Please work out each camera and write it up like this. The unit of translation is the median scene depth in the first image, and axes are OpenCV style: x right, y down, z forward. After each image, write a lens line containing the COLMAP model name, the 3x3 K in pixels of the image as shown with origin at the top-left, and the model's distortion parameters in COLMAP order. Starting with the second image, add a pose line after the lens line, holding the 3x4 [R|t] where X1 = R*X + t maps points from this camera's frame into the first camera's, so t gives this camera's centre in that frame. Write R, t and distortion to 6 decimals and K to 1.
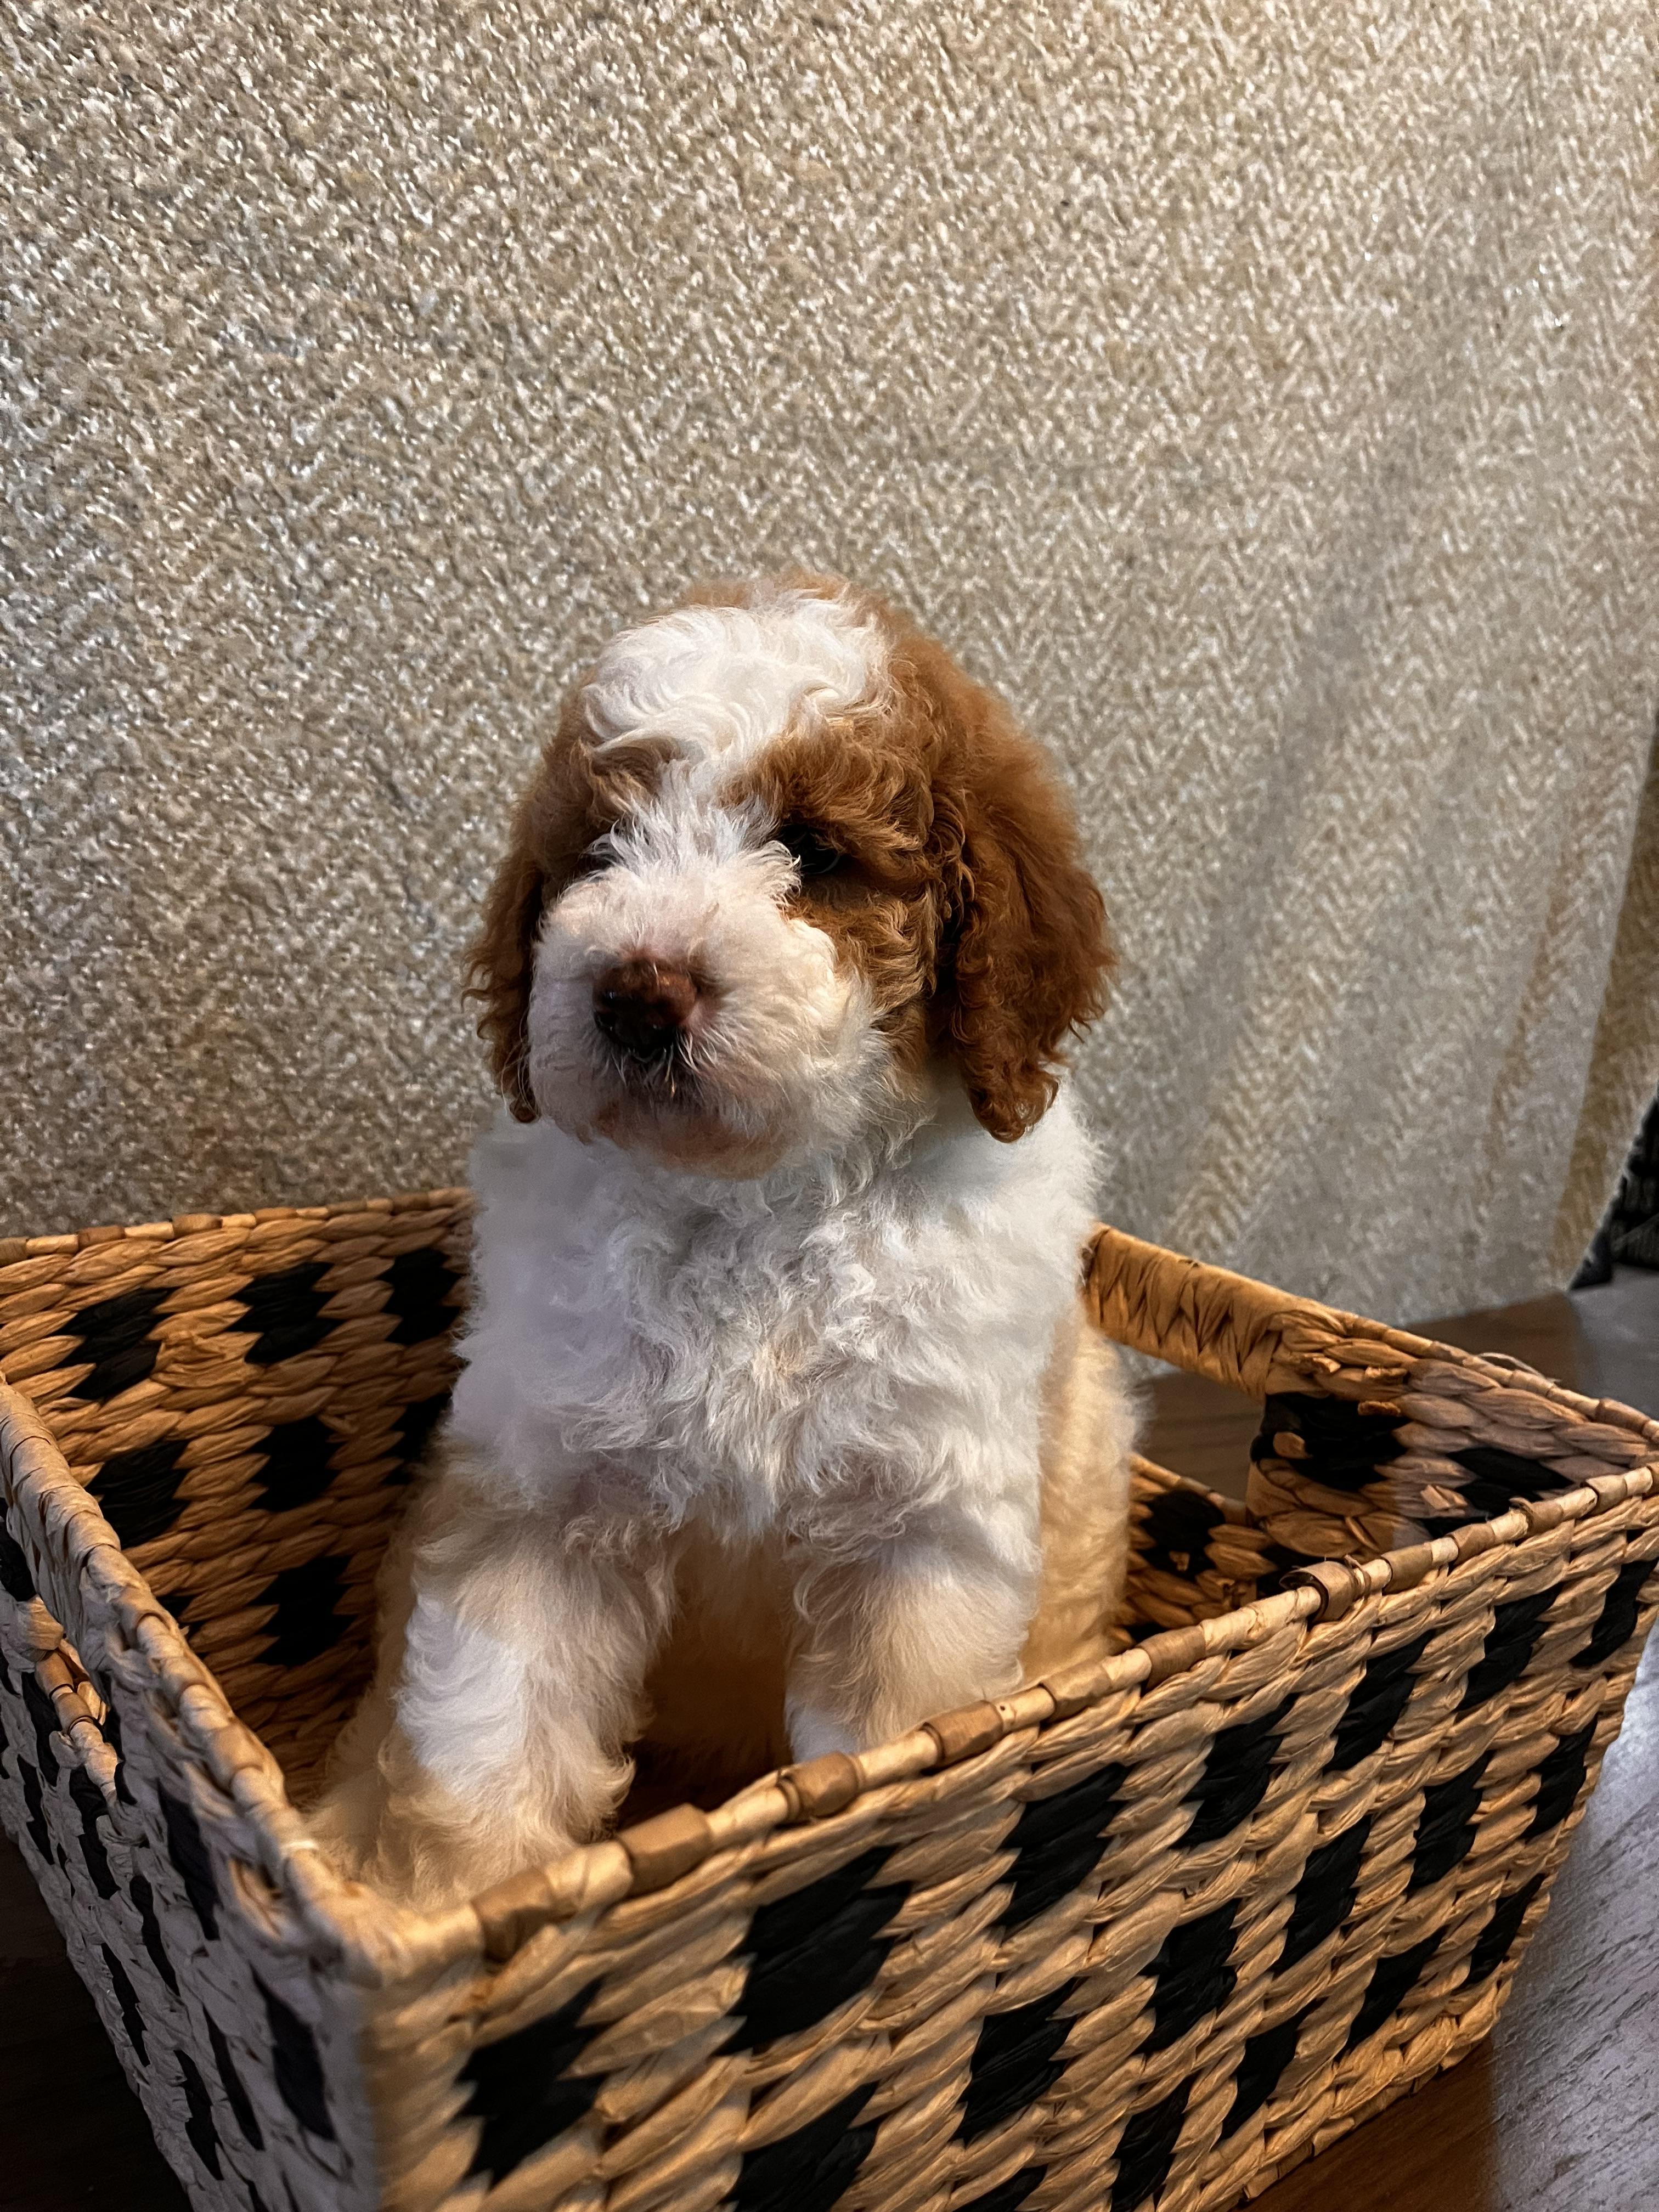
lens RADIAL K [[1784.0, 0, 837.6], [0, 1784.0, 1055.7], [0, 0, 1]] dist [-0.002376, -0.006201]
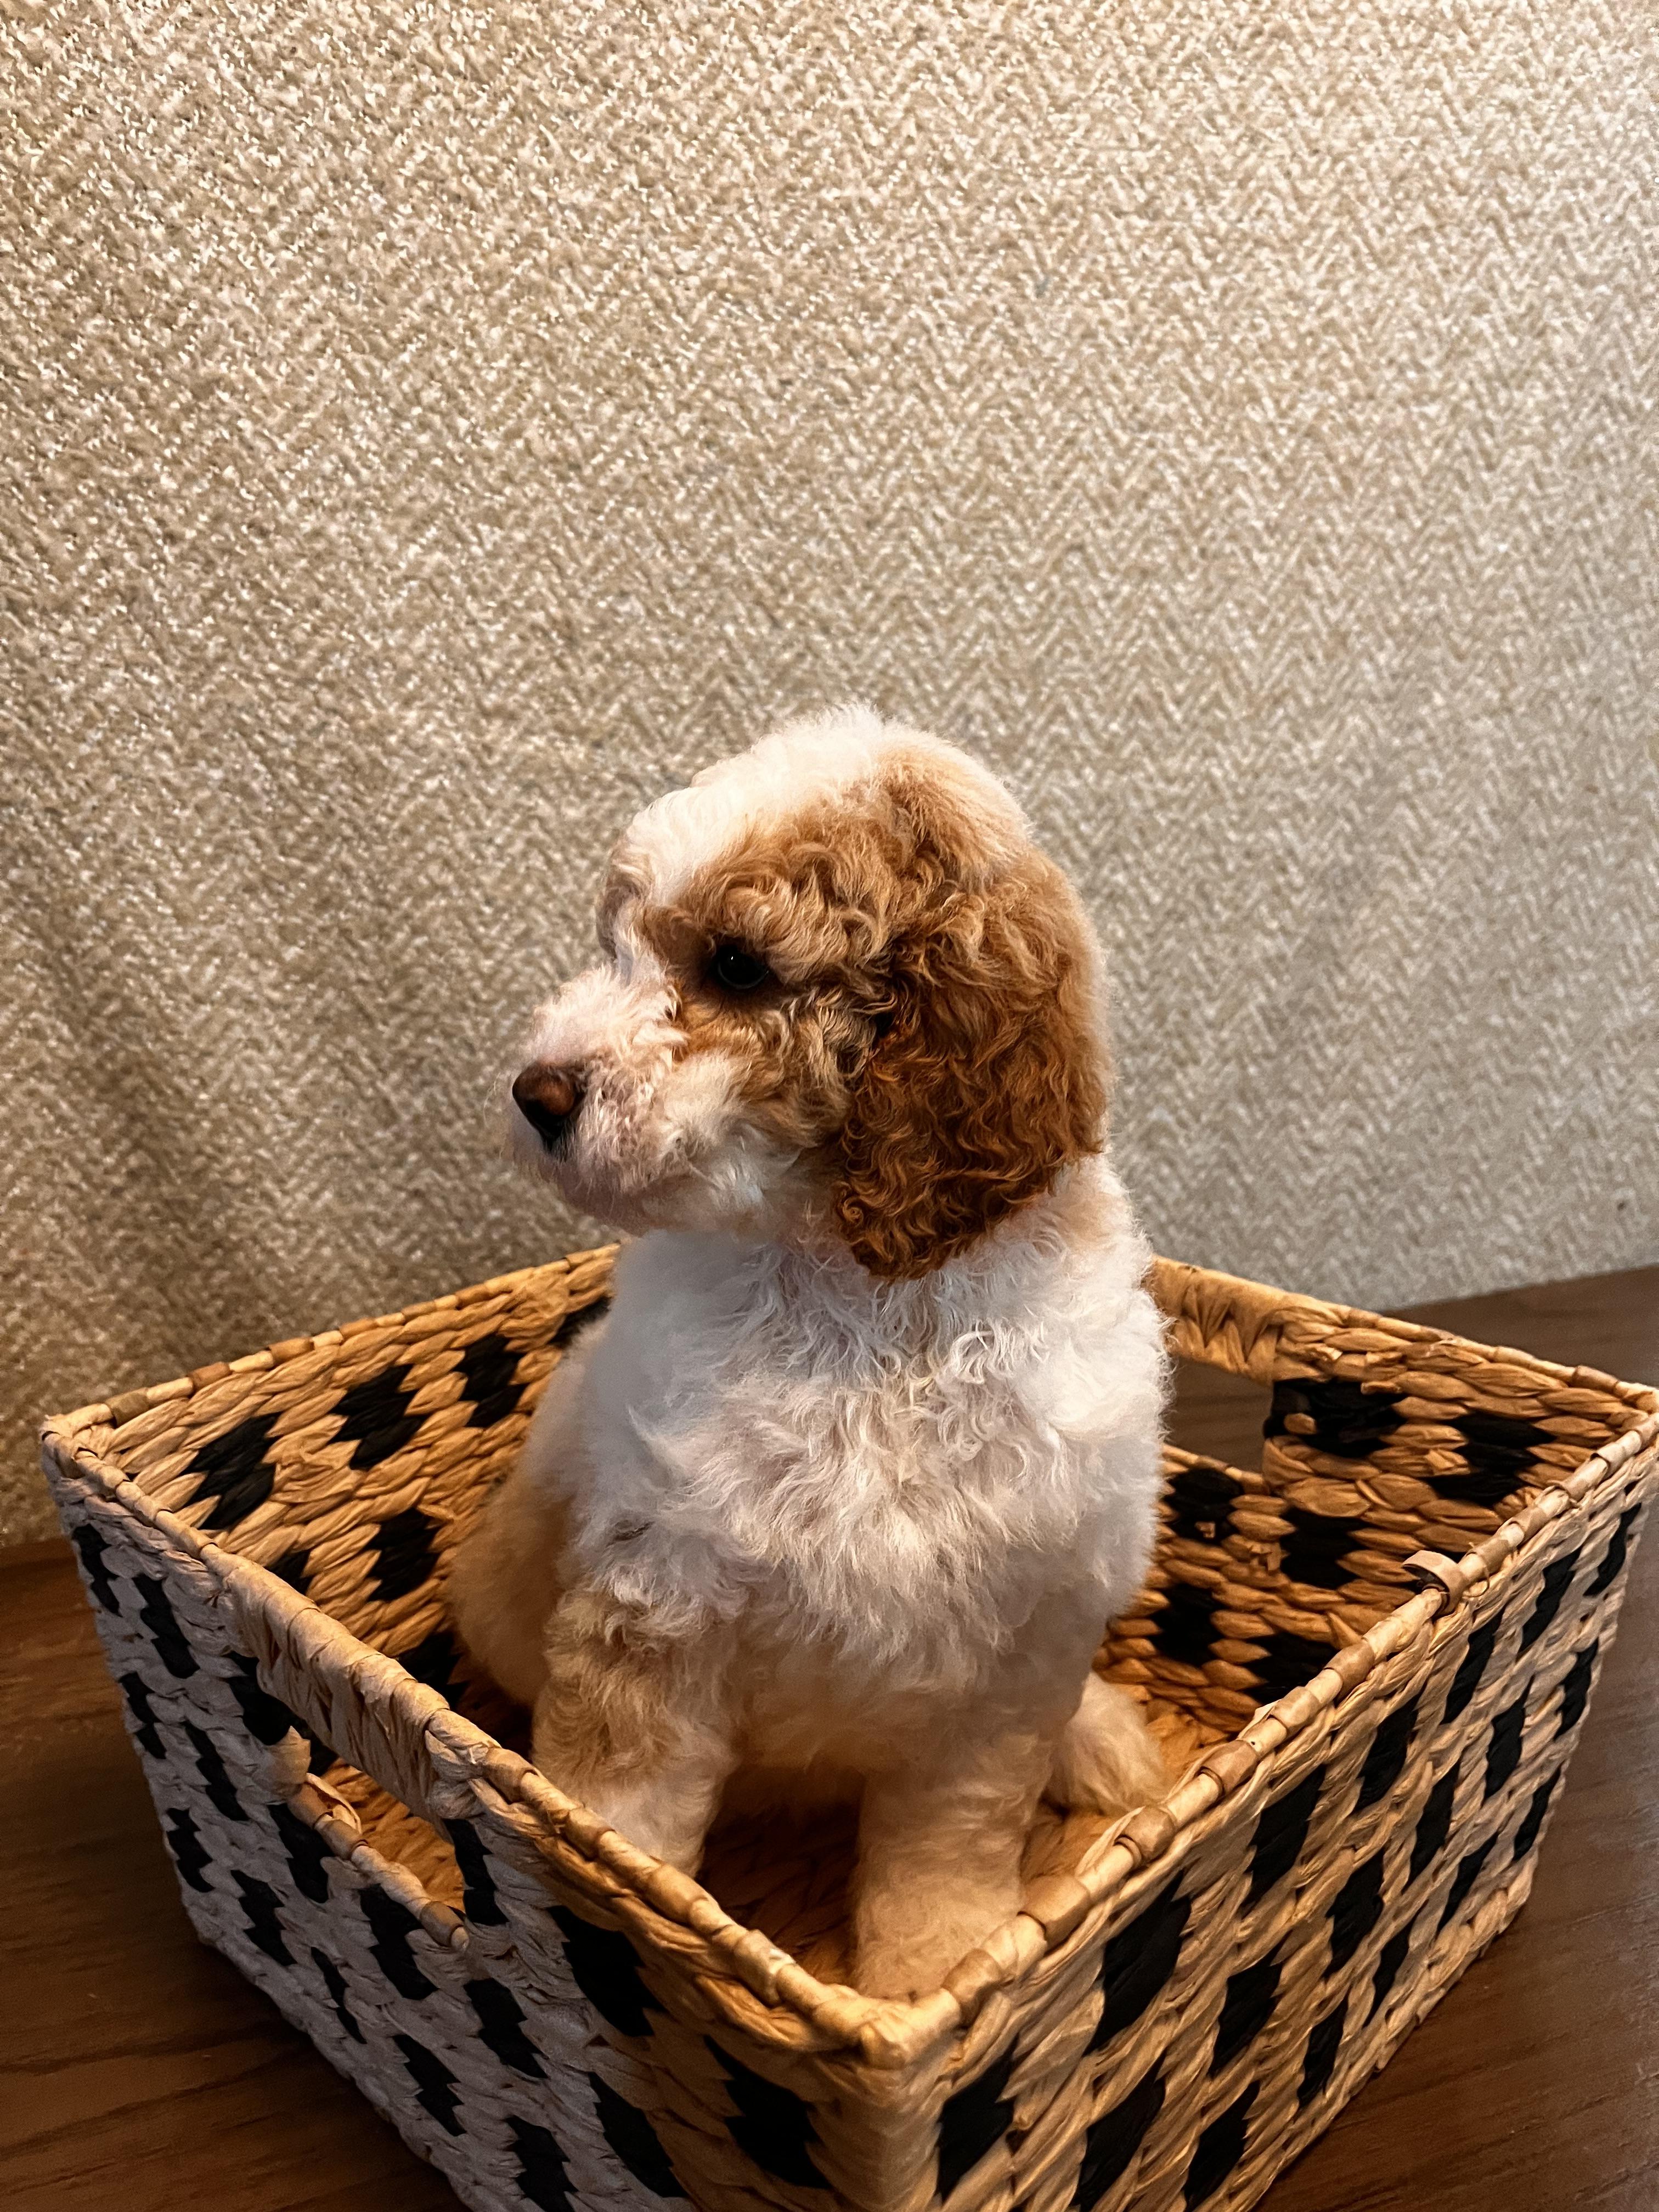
lens RADIAL K [[1806.2, 0, 822.4], [0, 1806.2, 1058.3], [0, 0, 1]] dist [0.009180, 0.010890]
pose [[0.985456, -0.105211, 0.133441, -0.207276], [0.096540, 0.992873, 0.069876, -0.145132], [-0.139842, -0.055978, 0.988590, -0.114788]]
